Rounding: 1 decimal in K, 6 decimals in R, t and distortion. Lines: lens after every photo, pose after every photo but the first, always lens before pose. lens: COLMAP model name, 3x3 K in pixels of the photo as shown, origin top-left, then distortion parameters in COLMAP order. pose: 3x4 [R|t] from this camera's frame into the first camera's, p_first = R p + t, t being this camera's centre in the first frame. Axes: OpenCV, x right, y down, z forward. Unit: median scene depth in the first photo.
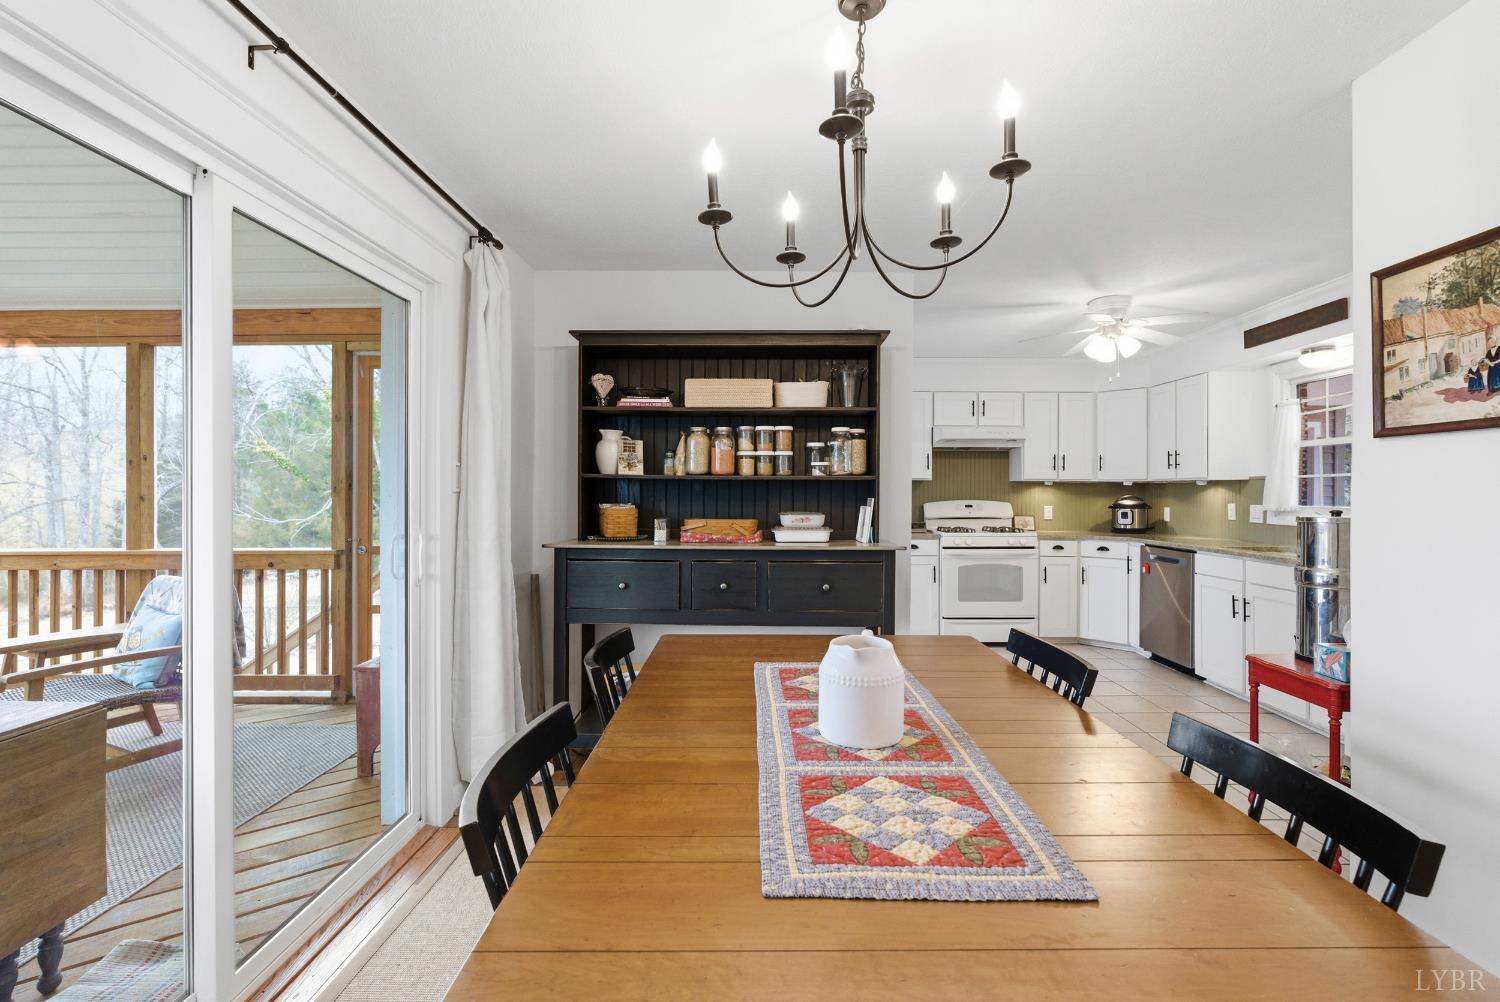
lens RADIAL K [[669.6, 0, 756.3], [0, 669.6, 492.6], [0, 0, 1]] dist [-0.001358, -0.000354]
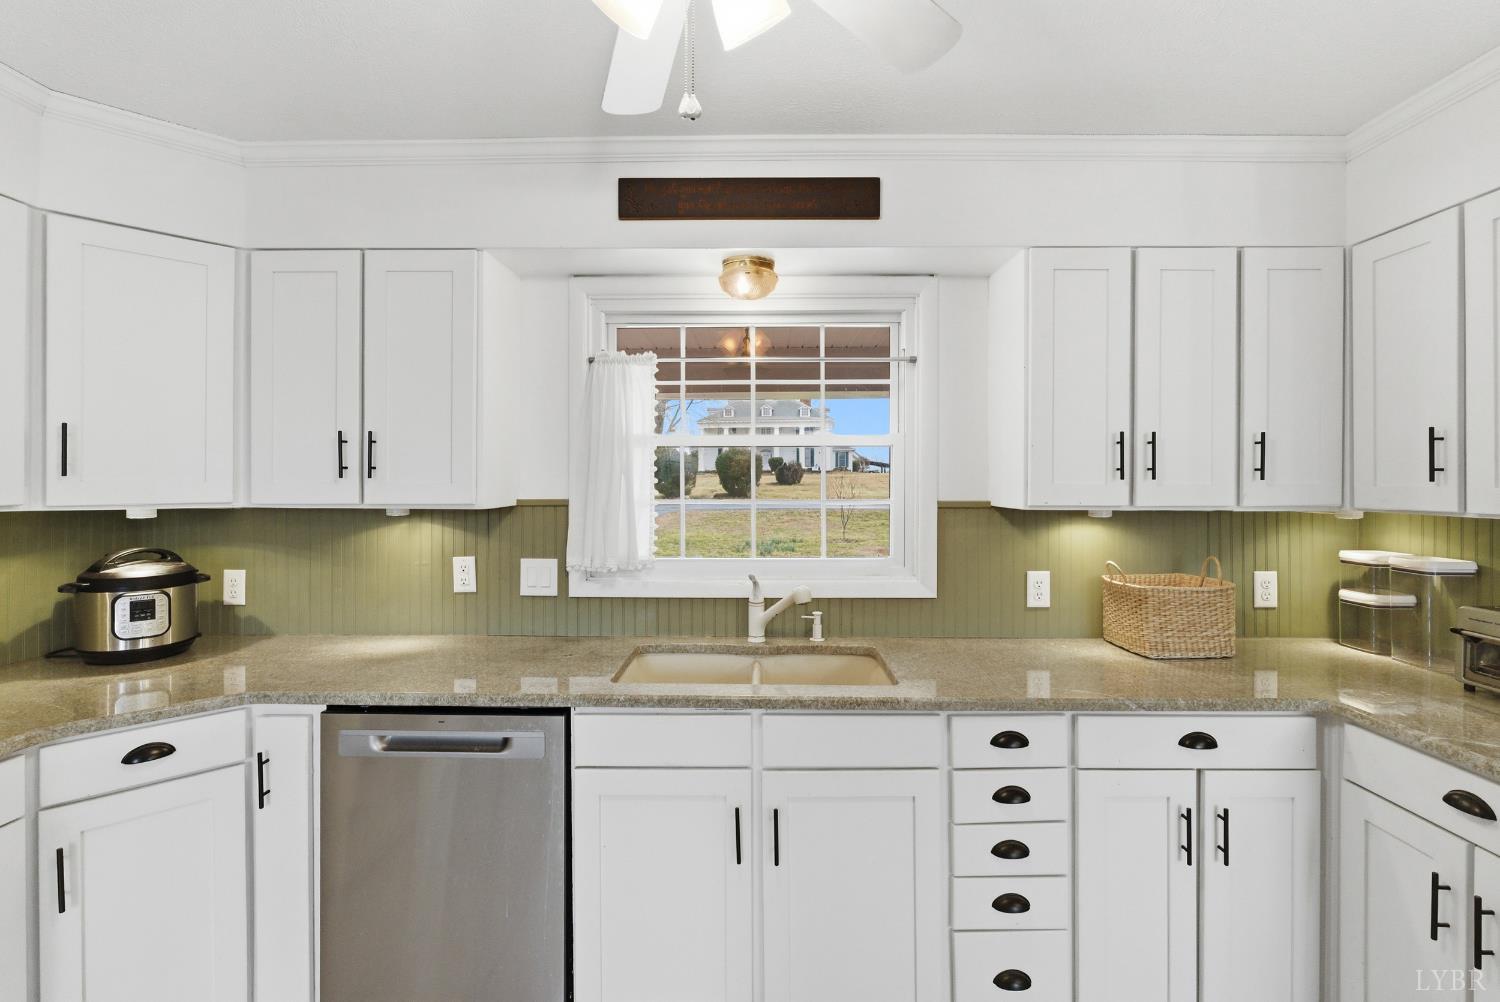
lens RADIAL K [[675.2, 0, 754.0], [0, 675.2, 482.8], [0, 0, 1]] dist [-0.002169, -0.000339]
pose [[-0.001088, -0.002919, 0.999995, 0.293710], [-0.001517, 0.999995, 0.002918, -0.042647], [-0.999998, -0.001514, -0.001092, 0.950964]]
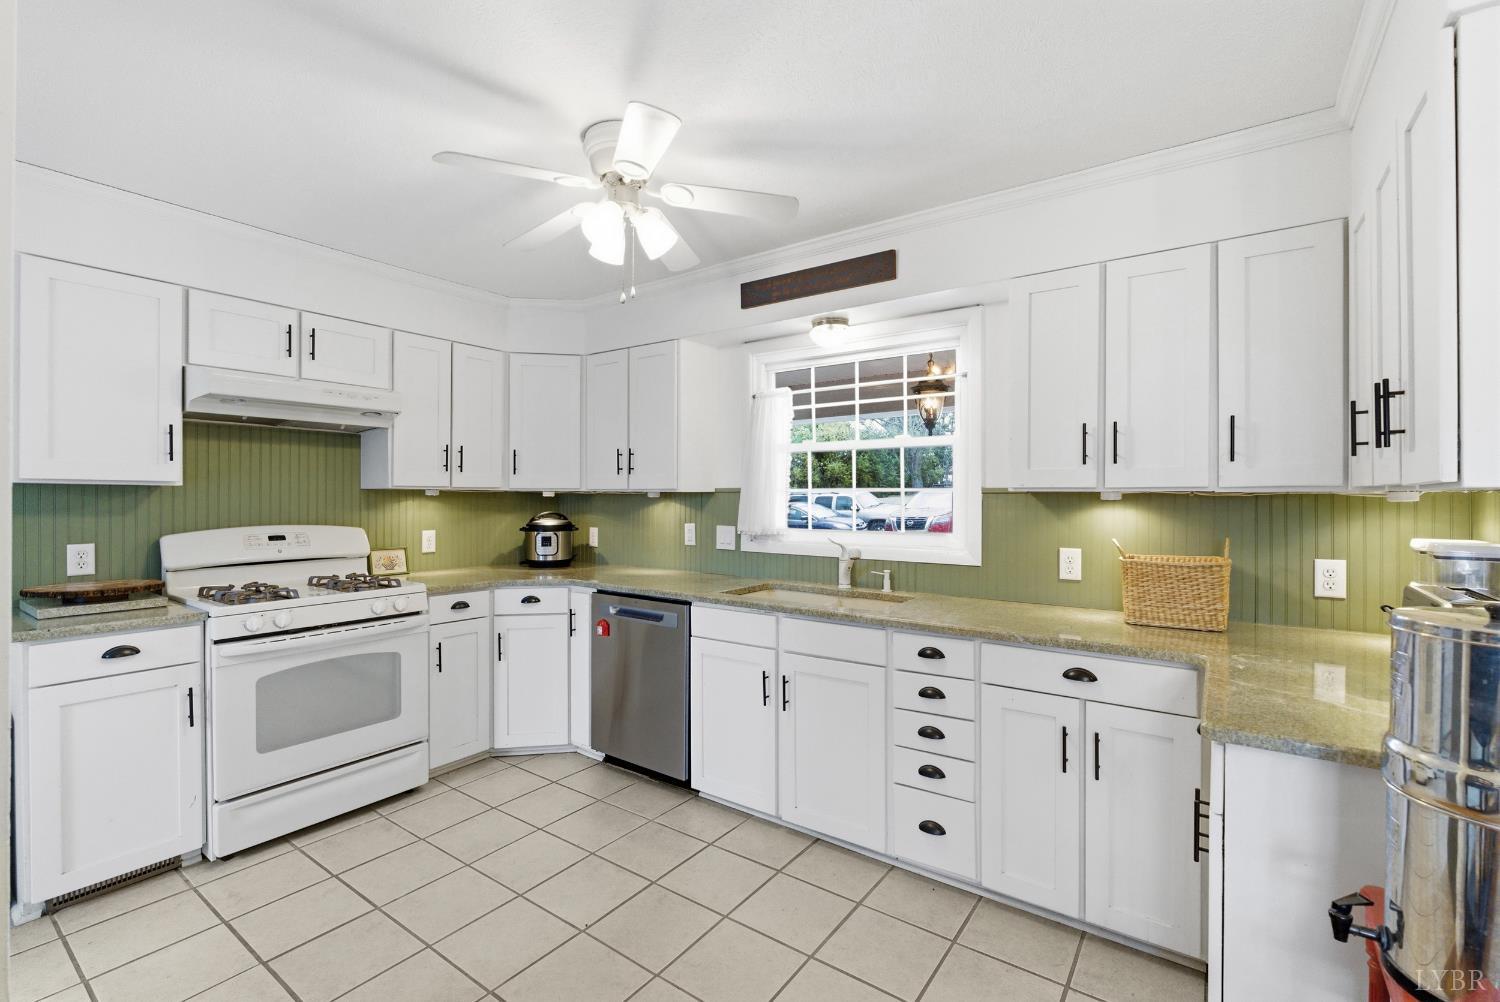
lens RADIAL K [[662.8, 0, 750.0], [0, 662.8, 501.0], [0, 0, 1]] dist [-0.003458, -0.000166]
pose [[0.575384, -0.005100, 0.817868, 0.168005], [-0.003351, 0.999957, 0.008592, -0.018238], [-0.817877, -0.007684, 0.575342, 0.613508]]
